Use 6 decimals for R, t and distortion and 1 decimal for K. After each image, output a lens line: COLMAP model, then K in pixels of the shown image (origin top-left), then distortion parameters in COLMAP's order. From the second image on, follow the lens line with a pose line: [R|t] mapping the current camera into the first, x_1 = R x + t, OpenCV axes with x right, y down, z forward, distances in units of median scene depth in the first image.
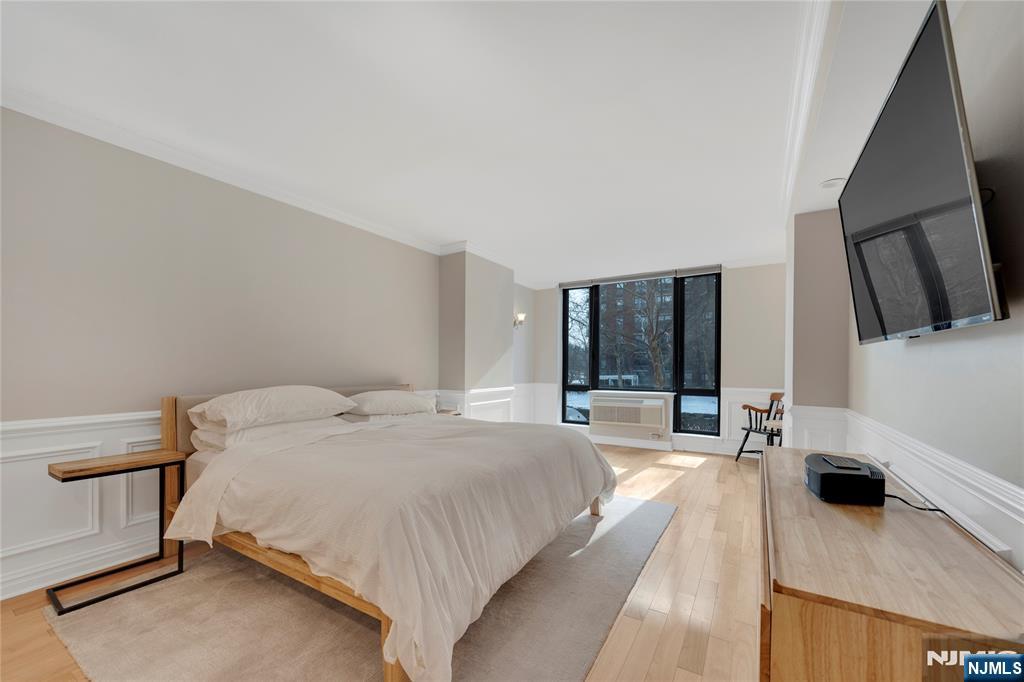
lens RADIAL K [[402.9, 0, 511.6], [0, 402.9, 370.3], [0, 0, 1]] dist [-0.000755, 0.000035]
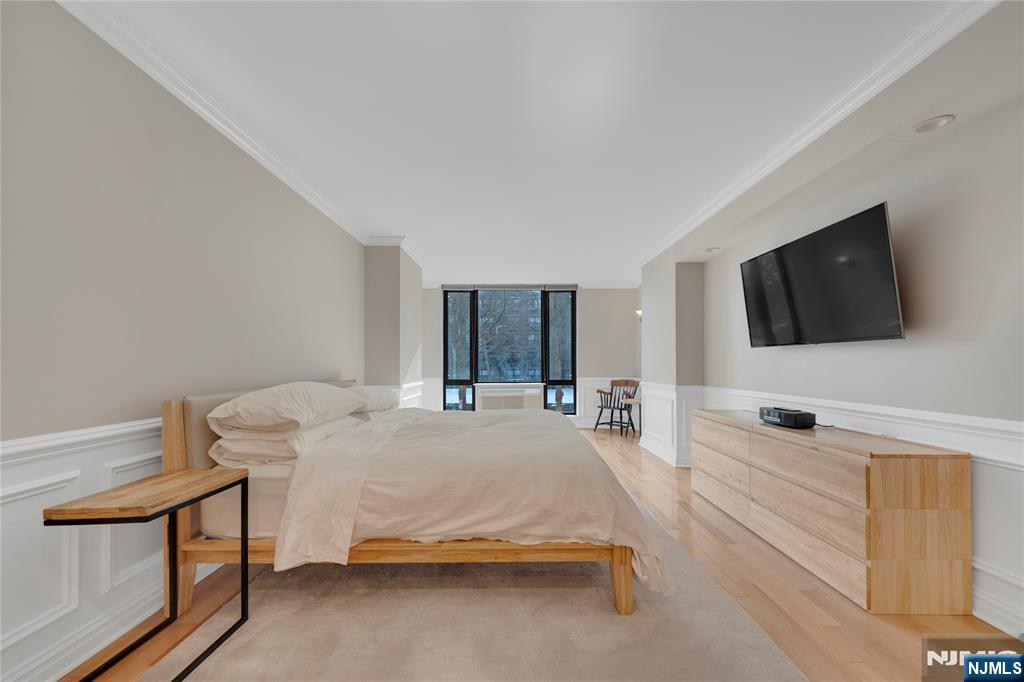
lens RADIAL K [[387.0, 0, 512.4], [0, 387.0, 360.2], [0, 0, 1]] dist [-0.001977, -0.000078]
pose [[0.852660, 0.002053, 0.522462, -0.353420], [0.007979, 0.999824, -0.016950, 0.006201], [-0.522405, 0.018621, 0.852494, 0.035869]]
